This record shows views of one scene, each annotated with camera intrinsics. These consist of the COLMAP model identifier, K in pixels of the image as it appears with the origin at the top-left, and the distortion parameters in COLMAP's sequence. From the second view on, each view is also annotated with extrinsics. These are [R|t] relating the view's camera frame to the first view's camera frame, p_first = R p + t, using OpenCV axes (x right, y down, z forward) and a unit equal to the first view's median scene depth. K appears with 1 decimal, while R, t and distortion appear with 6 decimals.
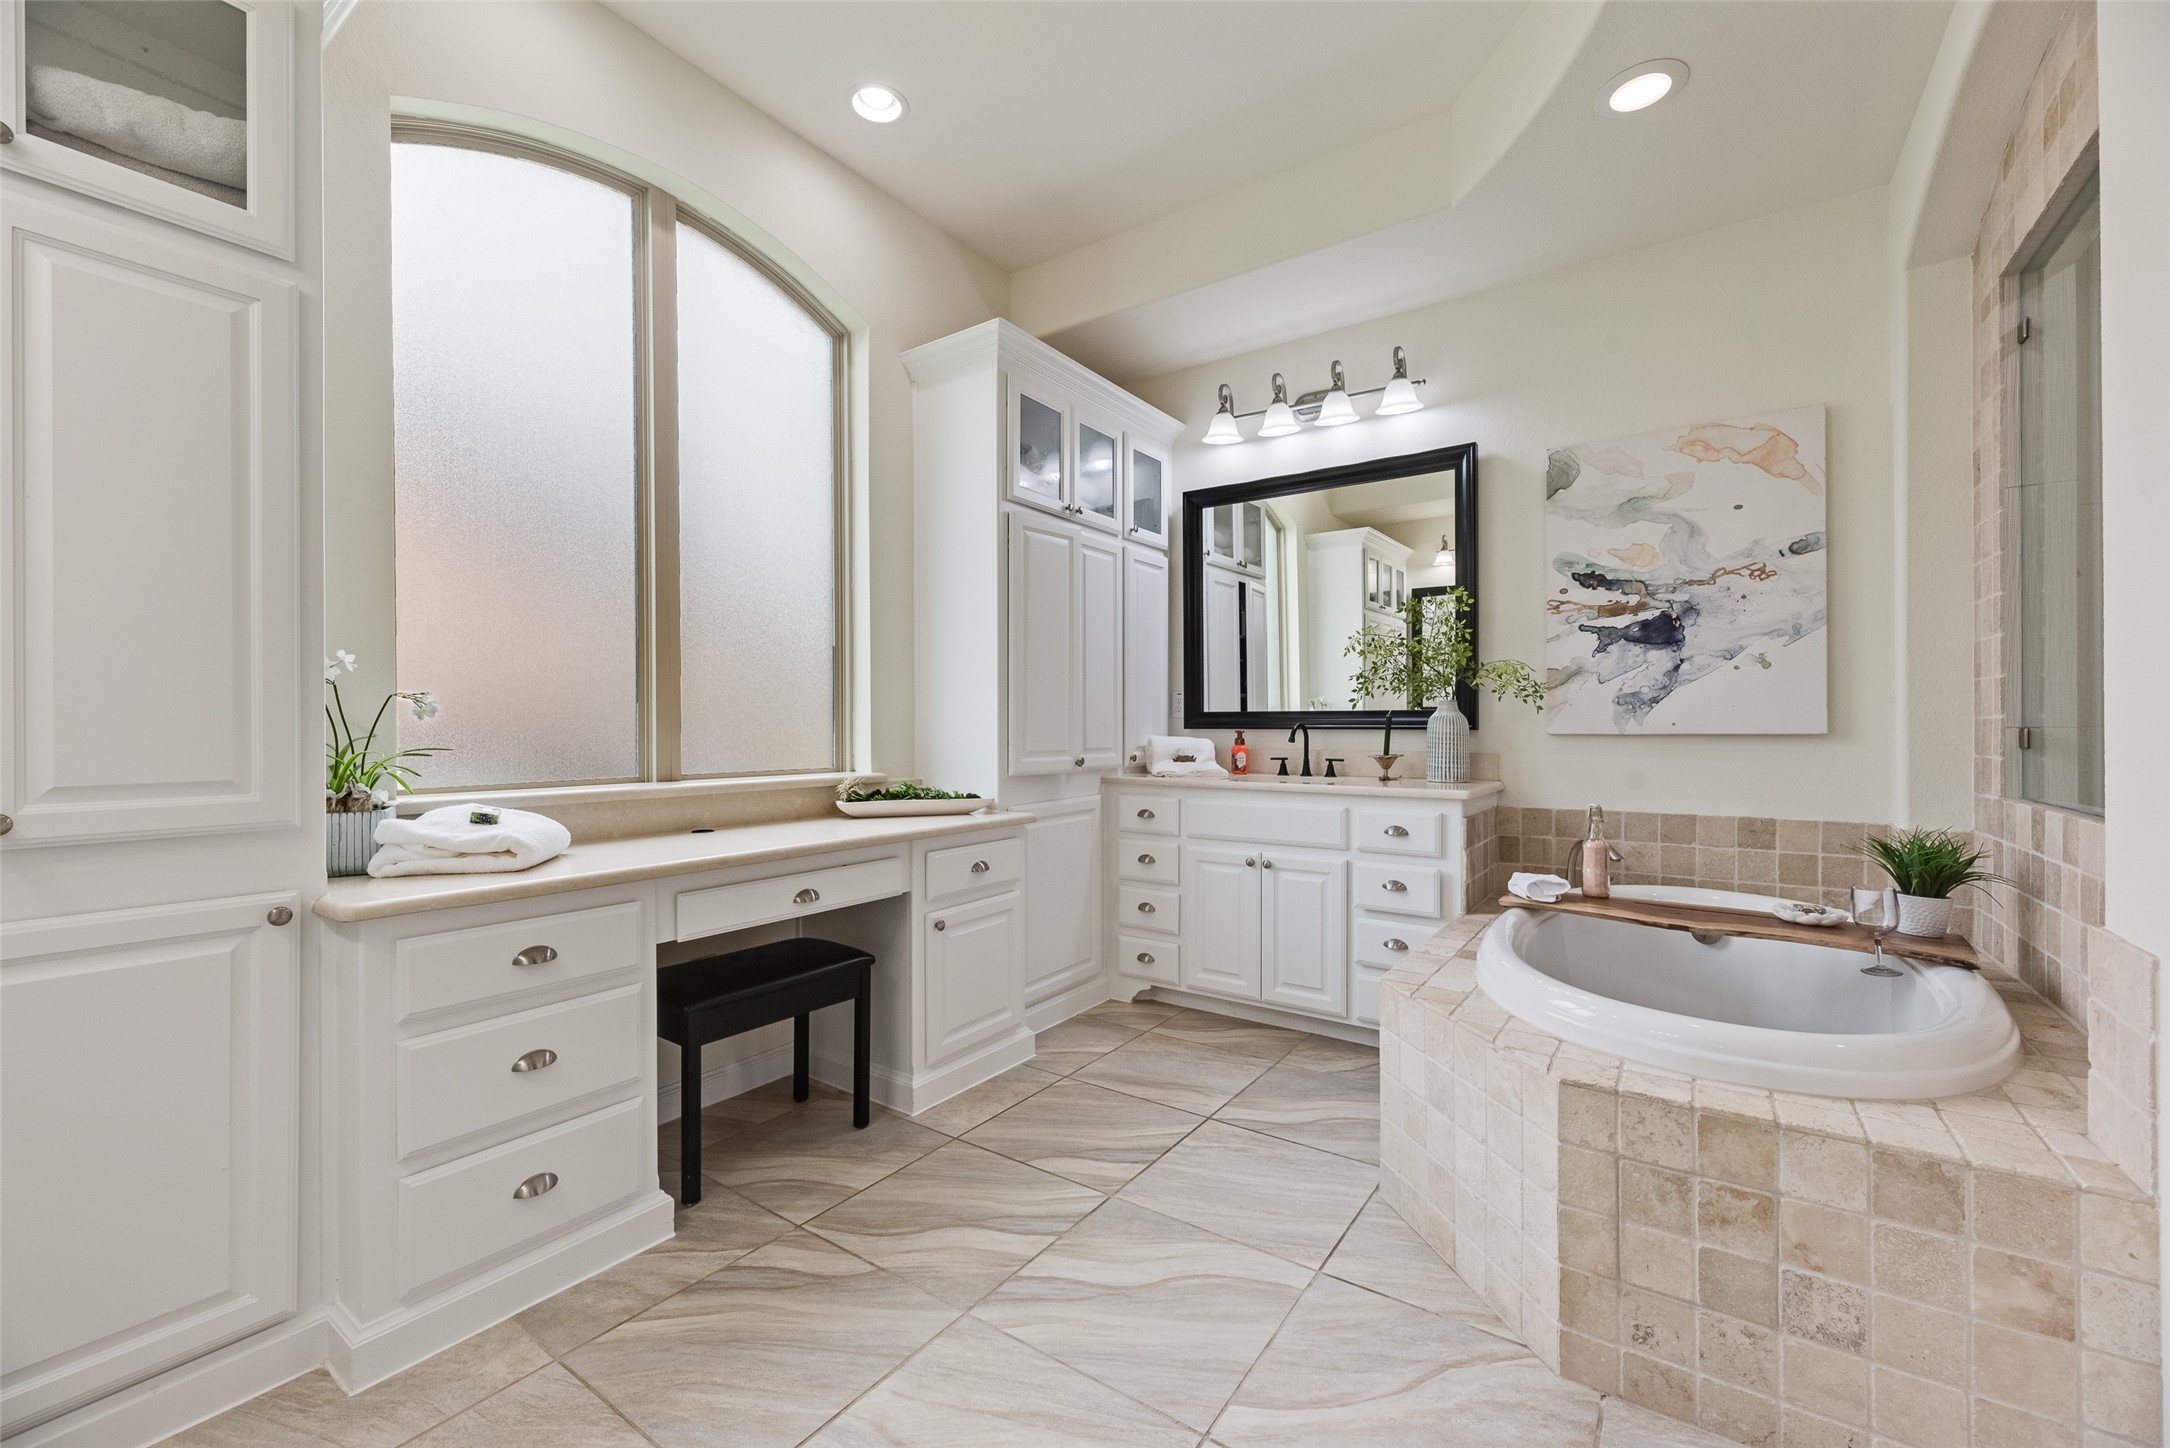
lens RADIAL K [[879.4, 0, 1084.4], [0, 879.4, 723.1], [0, 0, 1]] dist [0.001138, 0.000158]
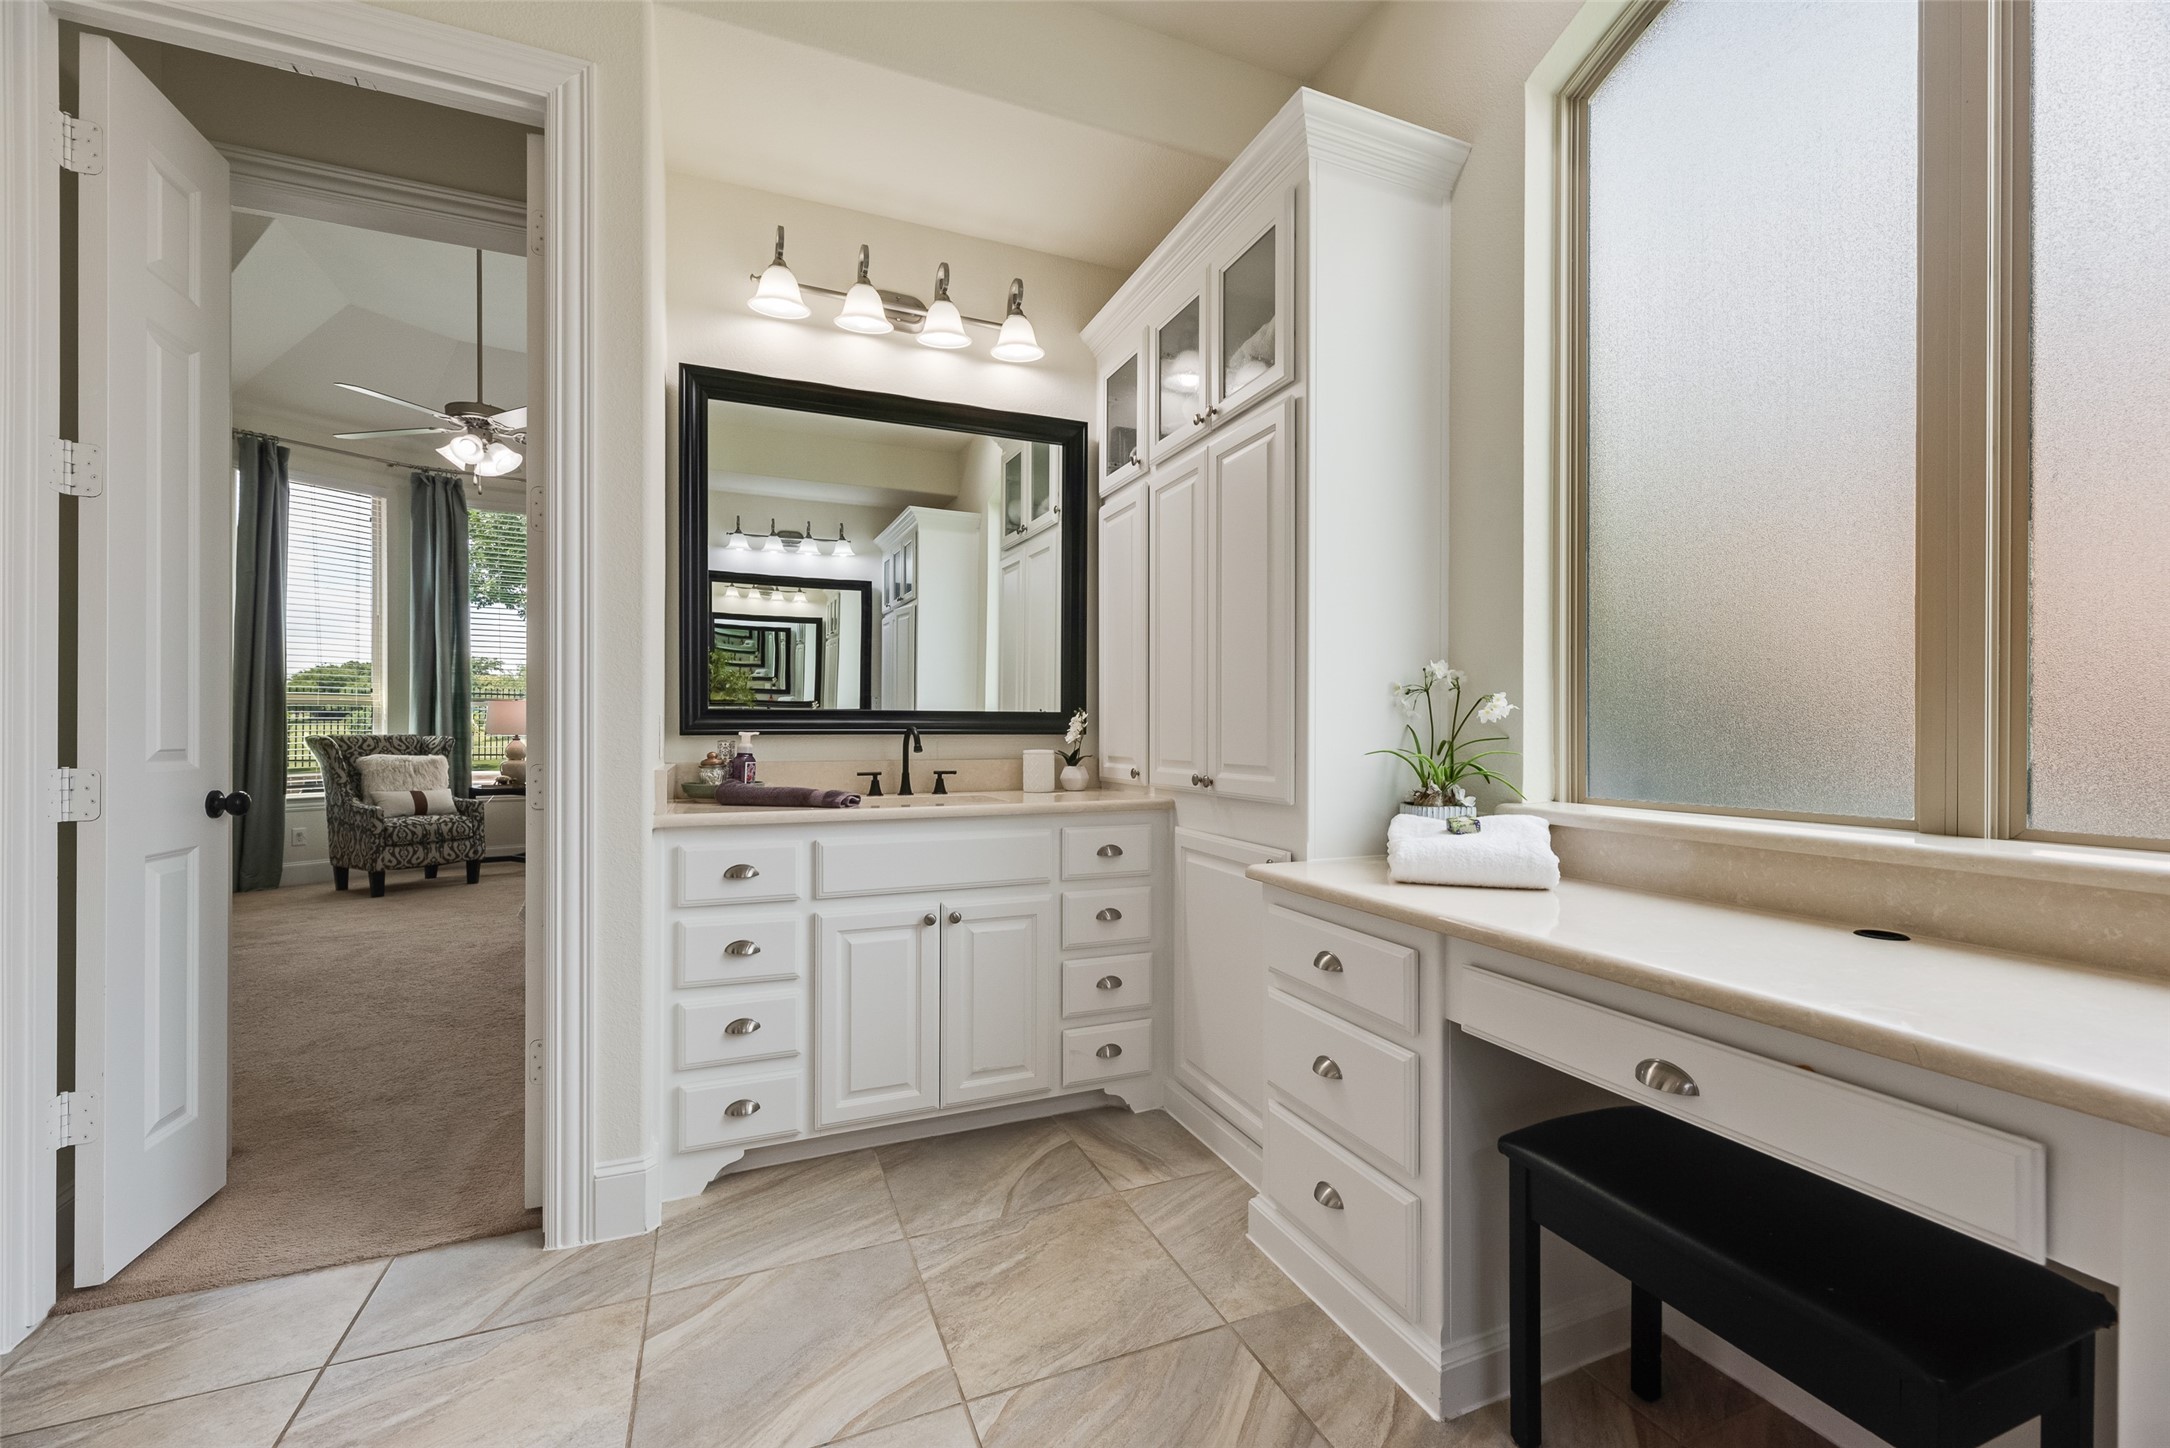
lens RADIAL K [[879.4, 0, 1083.1], [0, 879.4, 732.3], [0, 0, 1]] dist [0.001138, 0.000158]
pose [[-0.544685, 0.001090, -0.838640, 0.342607], [0.000744, 0.999999, 0.000817, 0.006647], [0.838641, -0.000178, -0.544685, 1.271222]]
